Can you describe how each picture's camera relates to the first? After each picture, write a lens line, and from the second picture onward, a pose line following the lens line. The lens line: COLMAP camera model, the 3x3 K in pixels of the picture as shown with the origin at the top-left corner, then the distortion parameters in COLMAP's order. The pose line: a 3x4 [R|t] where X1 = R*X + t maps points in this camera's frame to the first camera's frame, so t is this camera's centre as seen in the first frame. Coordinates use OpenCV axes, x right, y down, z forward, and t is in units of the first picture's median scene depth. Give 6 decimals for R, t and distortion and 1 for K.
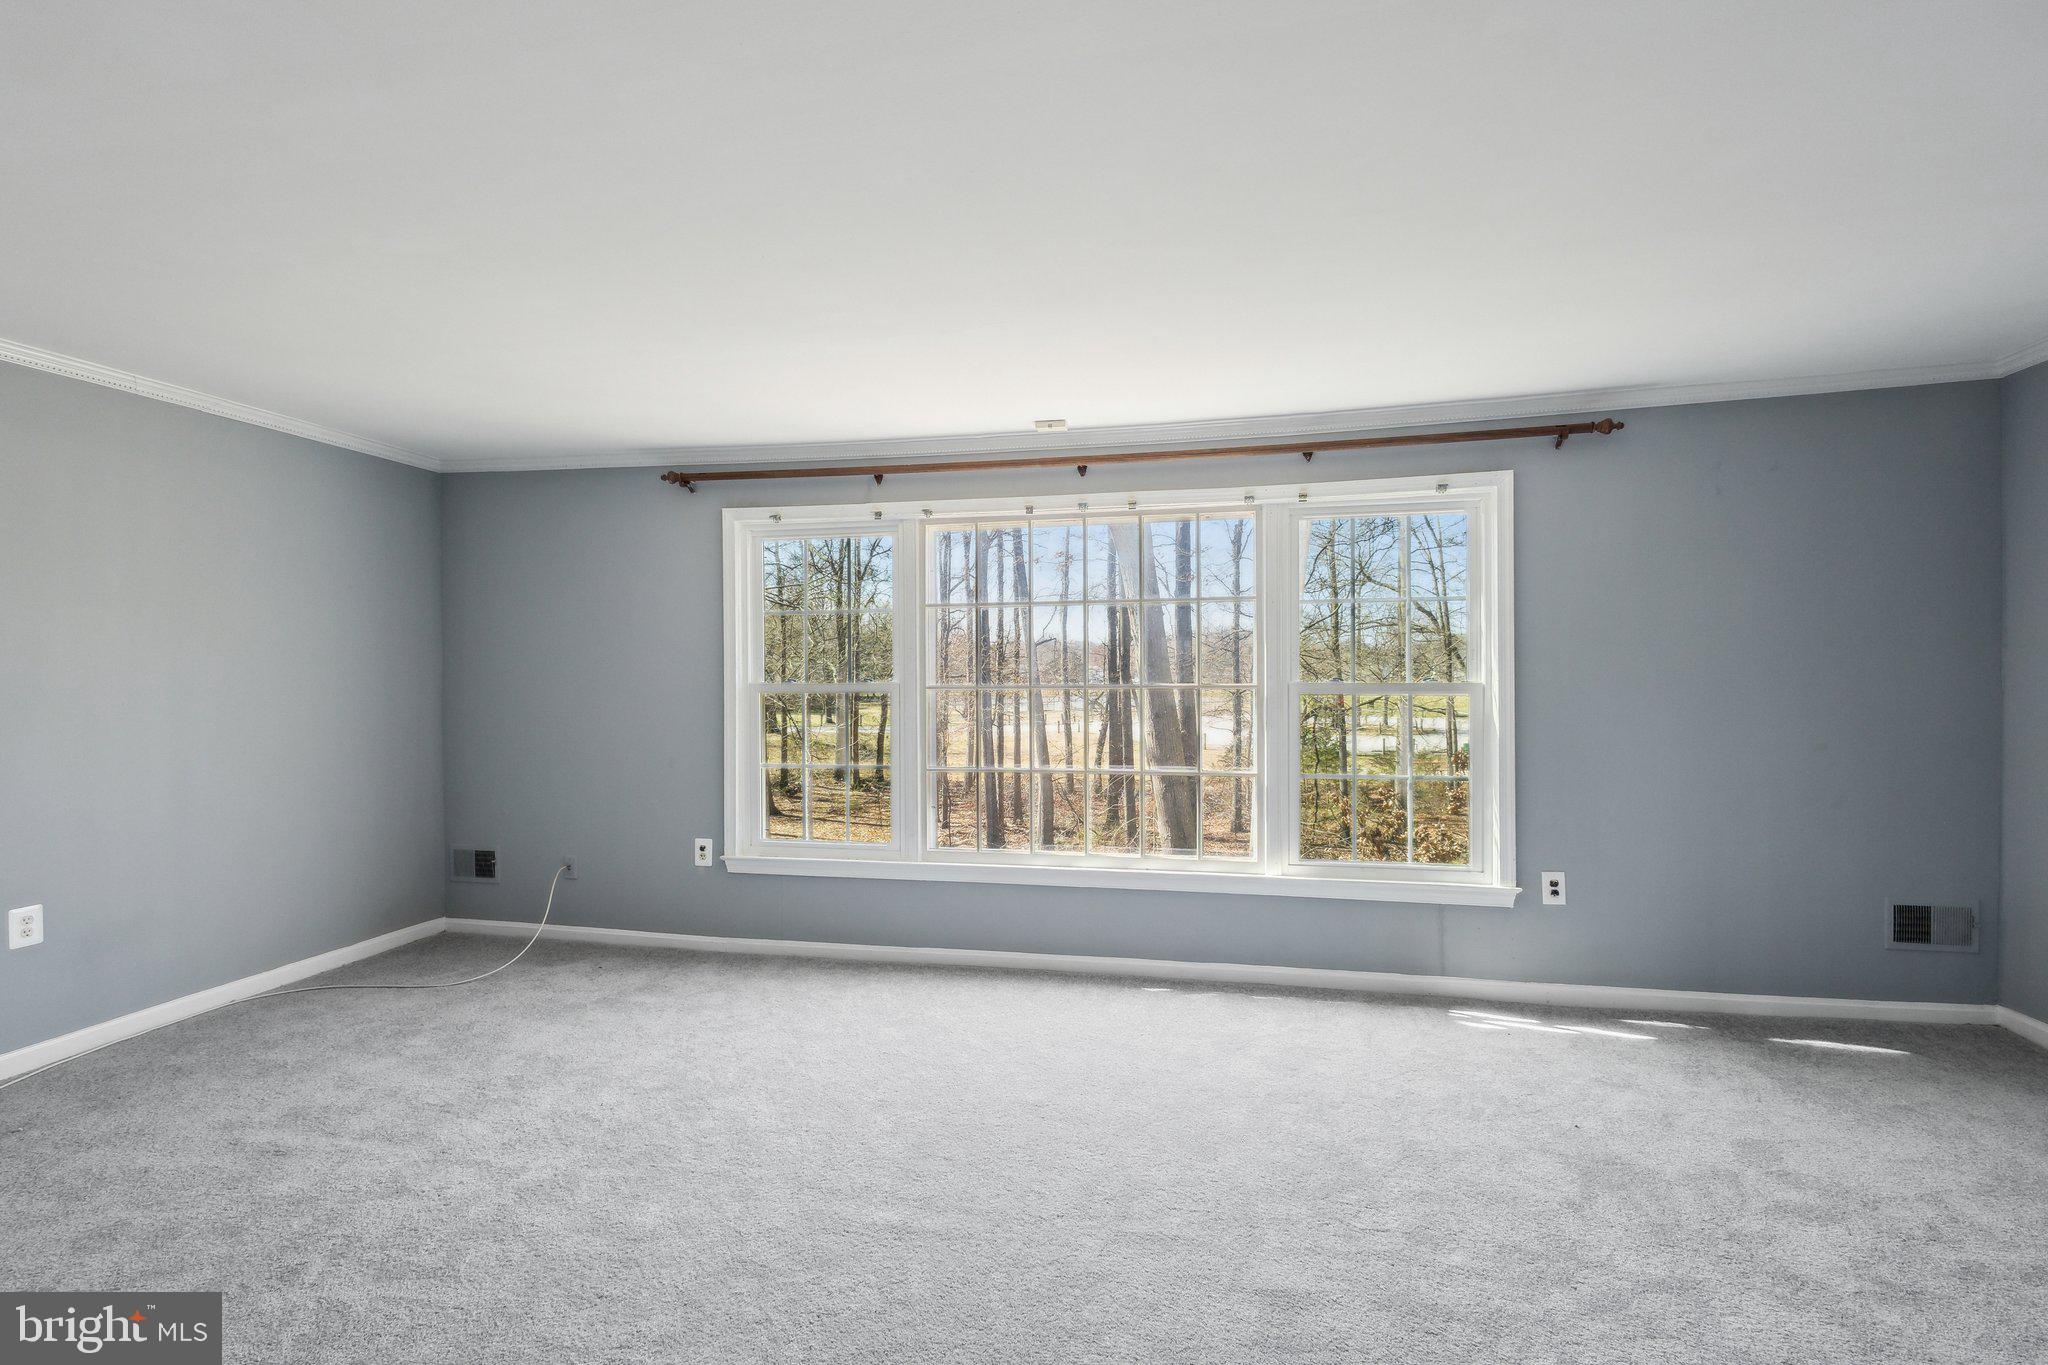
lens RADIAL K [[938.0, 0, 1020.6], [0, 938.0, 685.3], [0, 0, 1]] dist [0.000562, -0.000001]
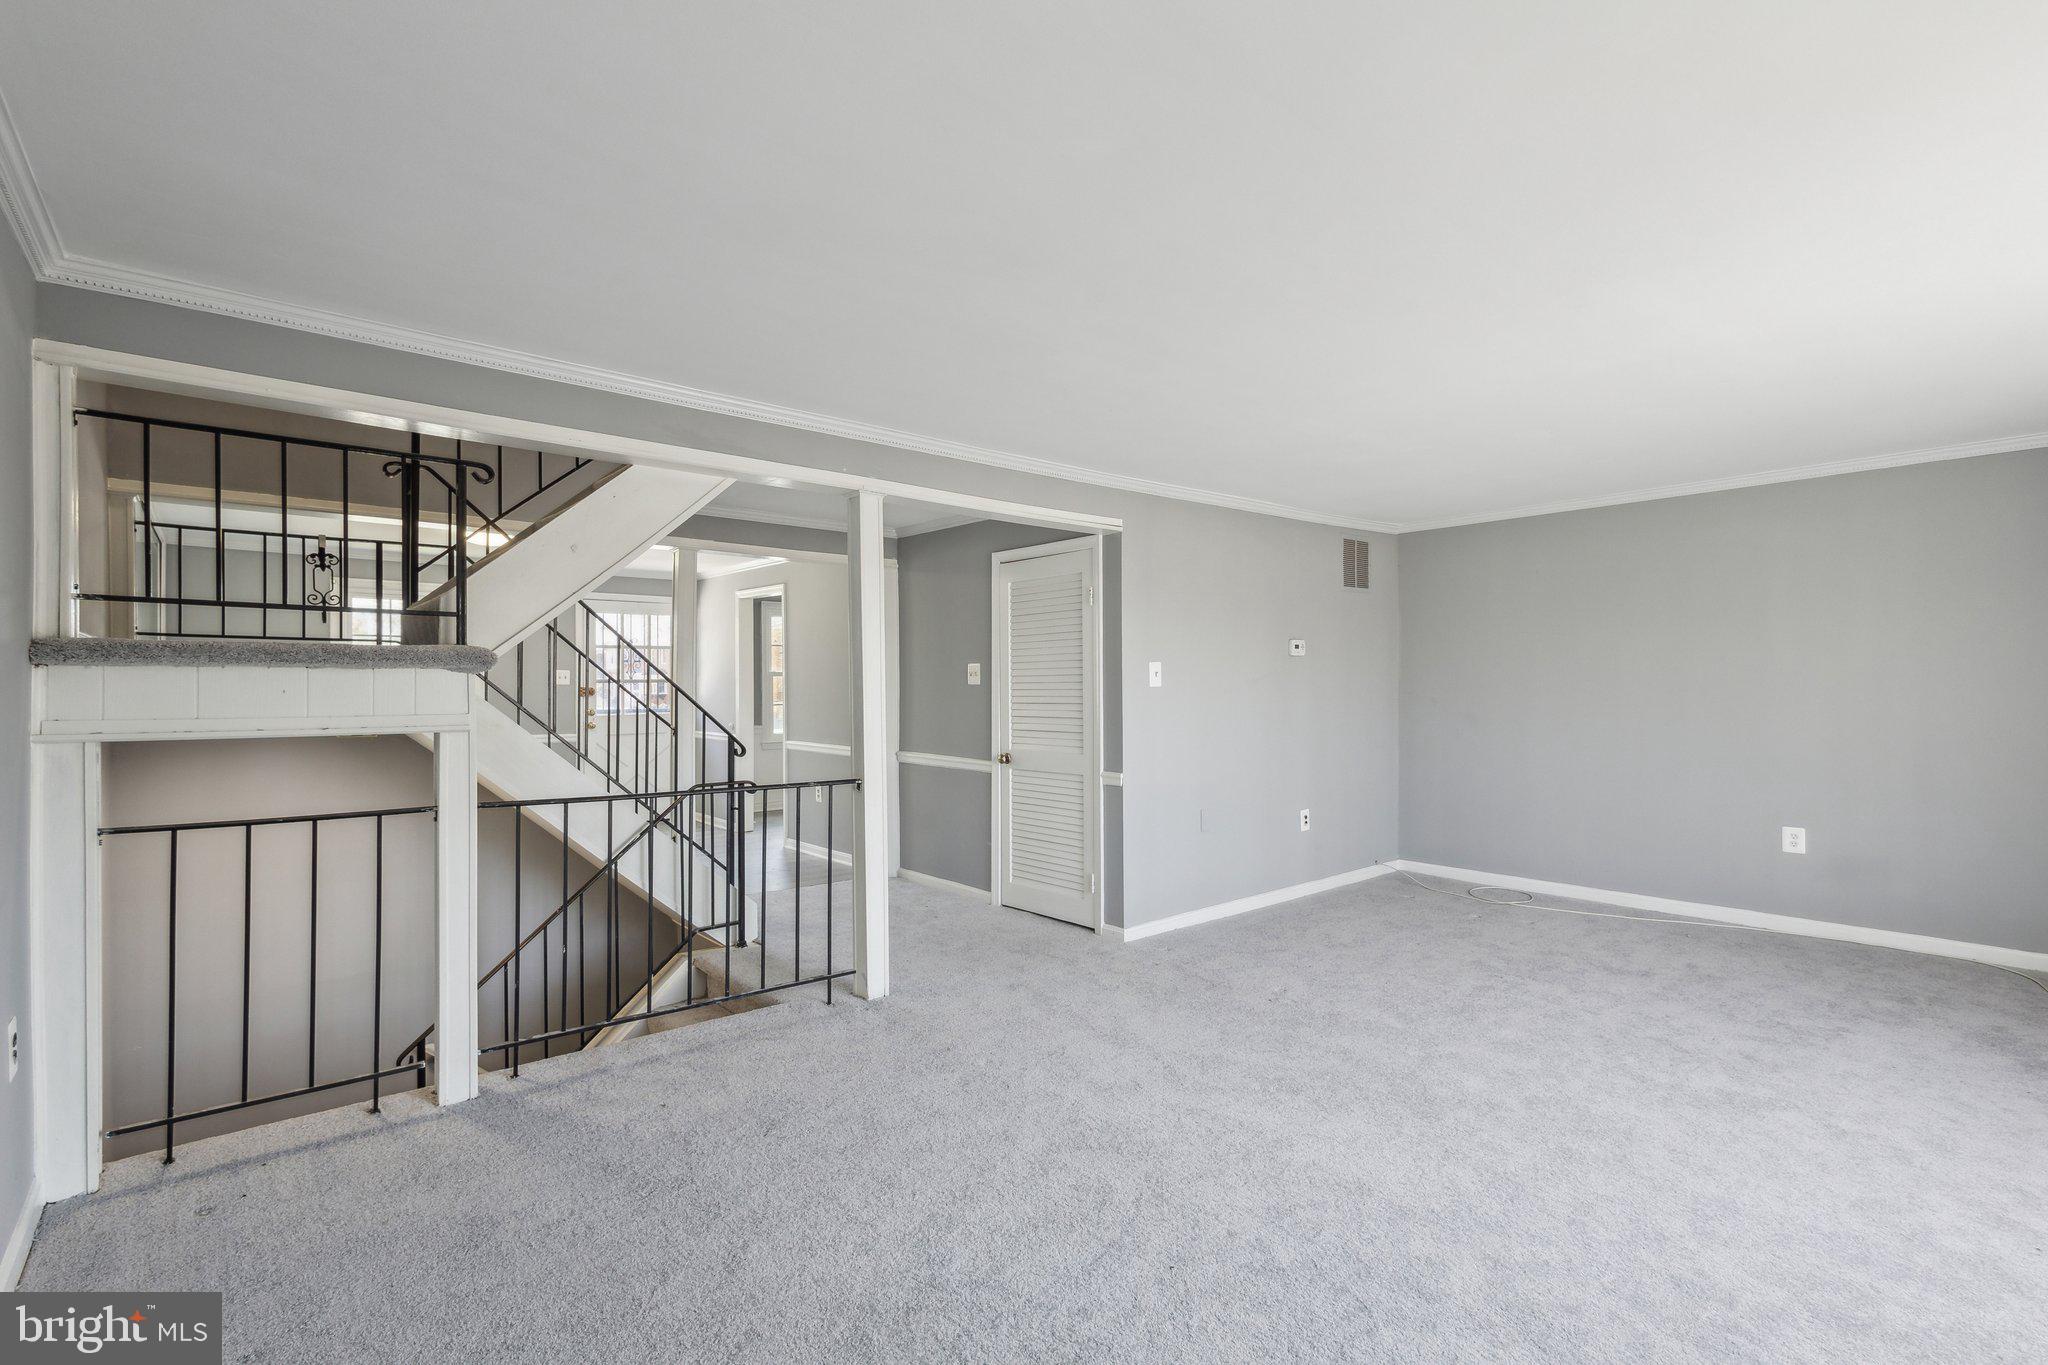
lens RADIAL K [[938.0, 0, 1025.7], [0, 938.0, 683.3], [0, 0, 1]] dist [0.000562, -0.000001]
pose [[-0.639245, 0.001952, -0.769000, 0.948964], [0.003270, 0.999995, -0.000180, -0.007640], [0.768996, -0.002629, -0.639248, 1.006189]]
